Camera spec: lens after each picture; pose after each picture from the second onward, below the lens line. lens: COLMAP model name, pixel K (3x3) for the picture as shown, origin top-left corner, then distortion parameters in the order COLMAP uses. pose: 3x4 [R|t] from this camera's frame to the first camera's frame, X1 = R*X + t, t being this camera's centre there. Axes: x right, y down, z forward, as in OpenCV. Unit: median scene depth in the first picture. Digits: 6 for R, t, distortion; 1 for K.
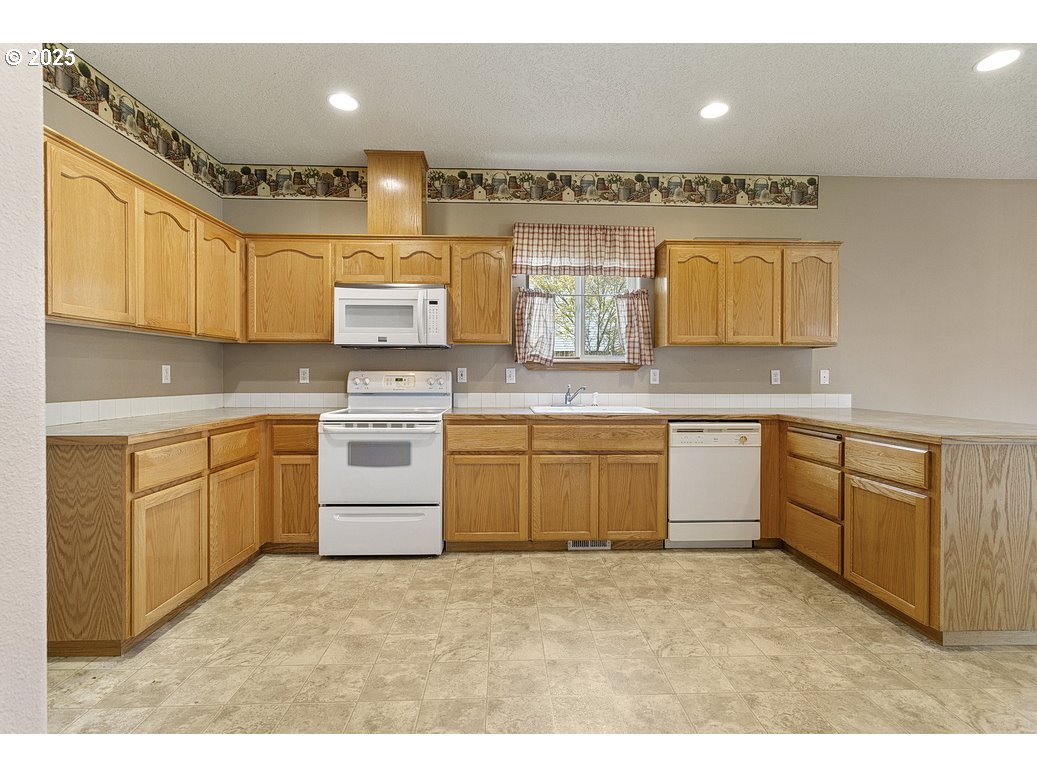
lens RADIAL K [[491.0, 0, 535.9], [0, 491.0, 373.9], [0, 0, 1]] dist [0.003387, 0.000600]
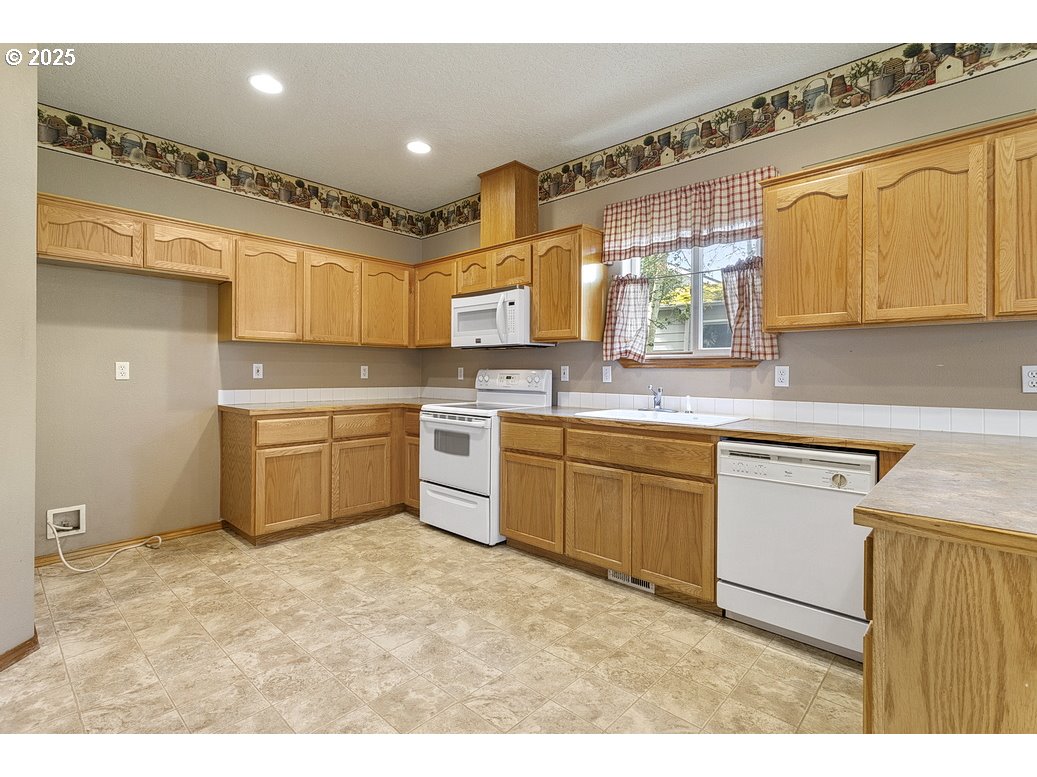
lens RADIAL K [[501.8, 0, 520.6], [0, 501.8, 366.1], [0, 0, 1]] dist [0.001592, 0.000582]
pose [[0.706425, -0.007812, -0.707745, 0.584199], [-0.001960, 0.999914, -0.012994, 0.001141], [0.707785, 0.010567, 0.706349, 0.276952]]
